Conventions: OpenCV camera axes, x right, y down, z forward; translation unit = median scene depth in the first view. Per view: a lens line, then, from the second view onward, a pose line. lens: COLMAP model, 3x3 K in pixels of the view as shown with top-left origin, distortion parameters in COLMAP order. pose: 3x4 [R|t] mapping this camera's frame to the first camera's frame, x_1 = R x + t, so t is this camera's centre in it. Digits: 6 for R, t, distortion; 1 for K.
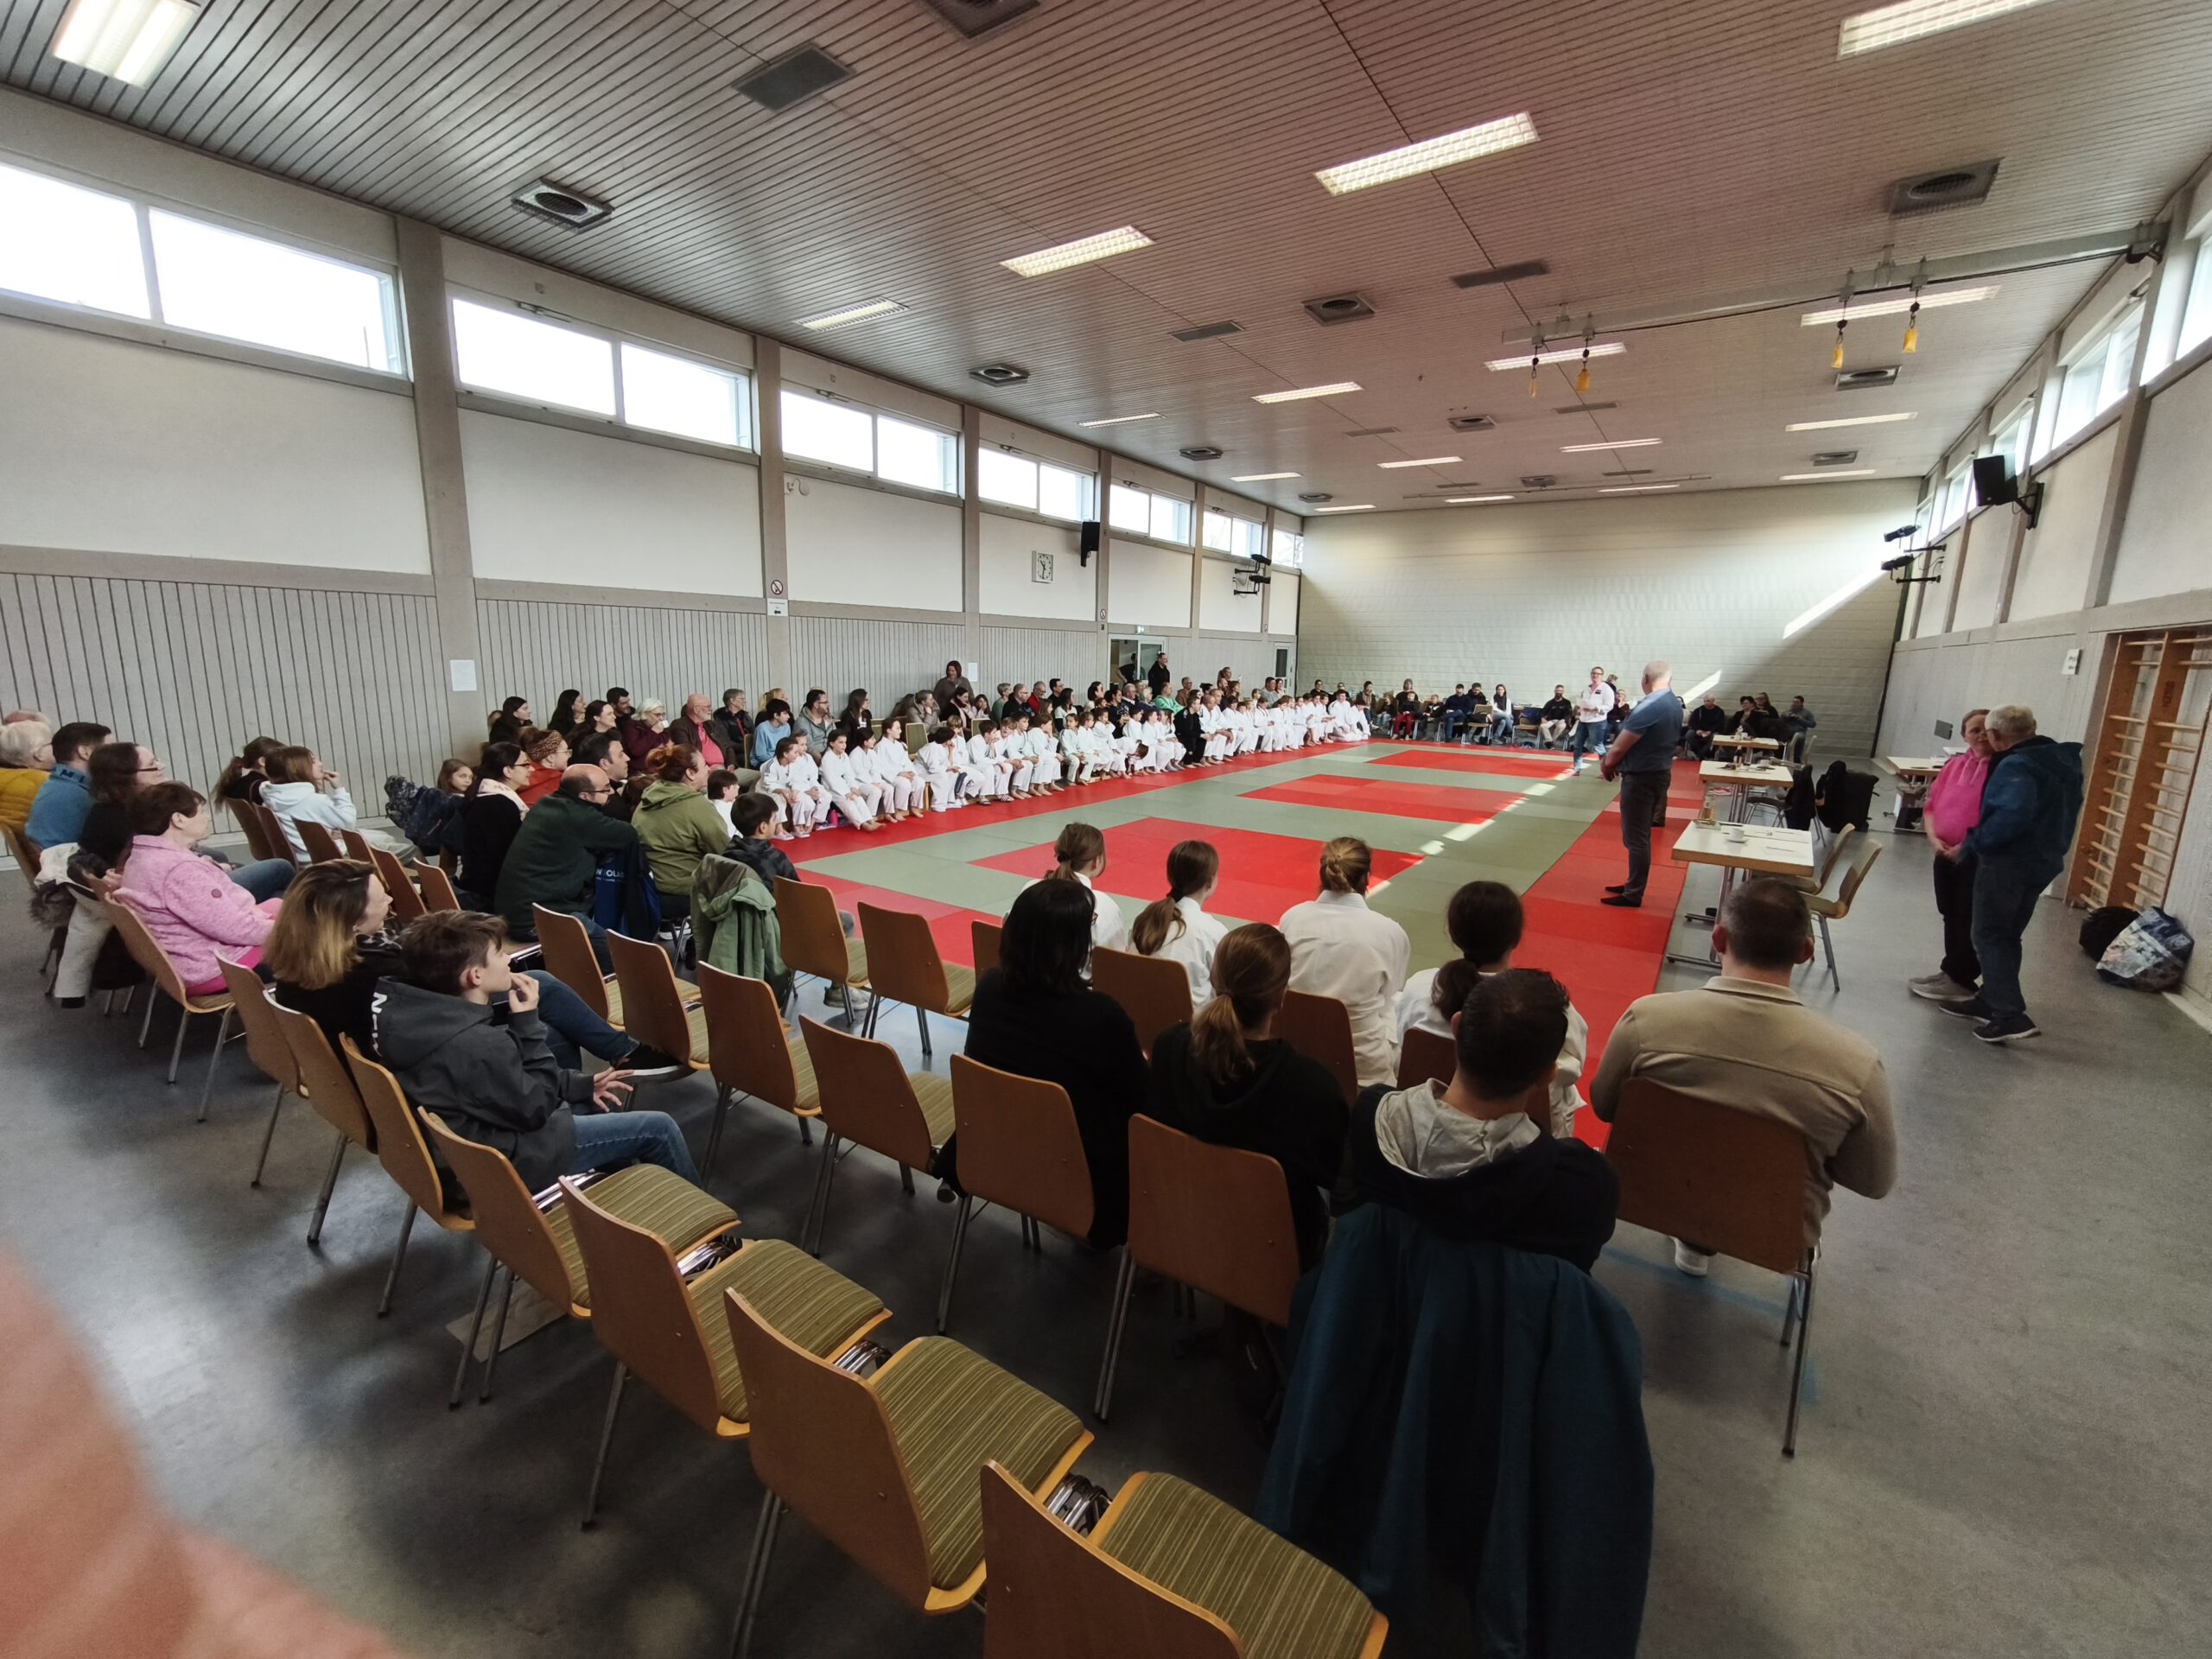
lens RADIAL K [[927.1, 0, 1106.0], [0, 927.1, 829.5], [0, 0, 1]] dist [0.001423, 0.000227]
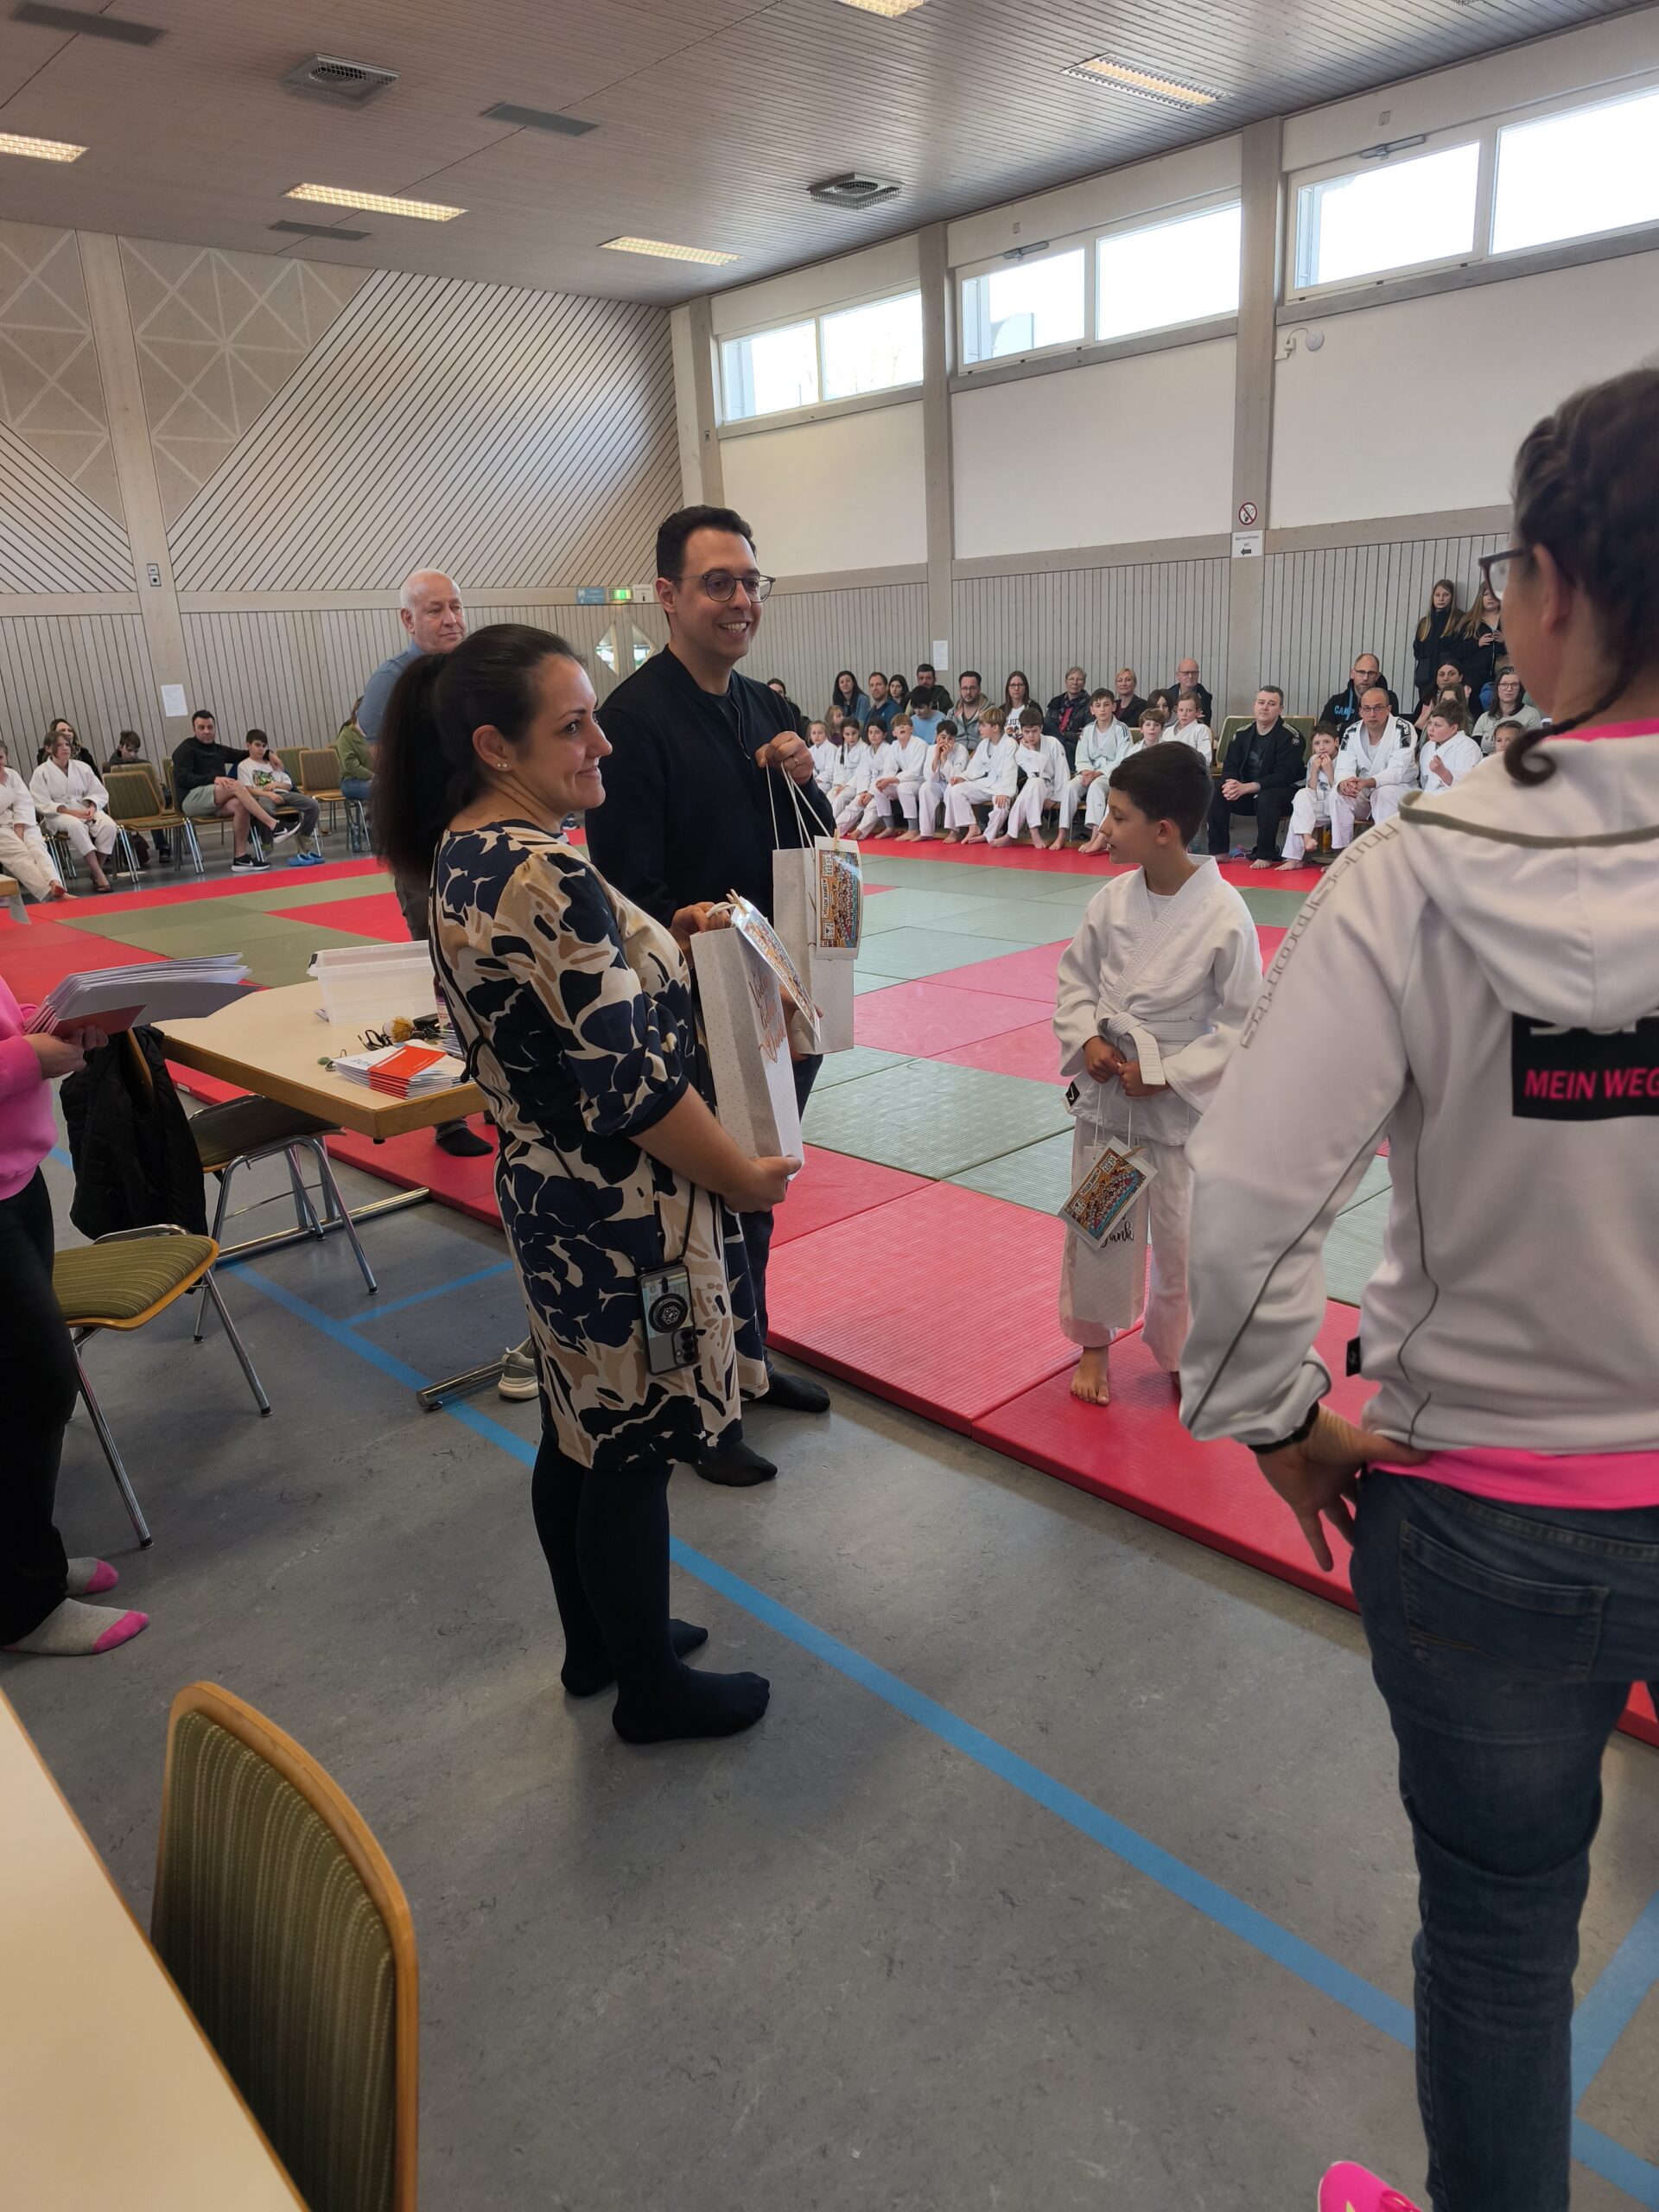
lens RADIAL K [[1479.8, 0, 829.5], [0, 1479.8, 1106.0], [0, 0, 1]] dist [-0.000704, -0.052670]
pose [[-0.213329, 0.271570, -0.938478, 0.811046], [-0.146284, 0.940882, 0.305518, -0.138550], [0.965967, 0.202460, -0.160991, 0.955846]]
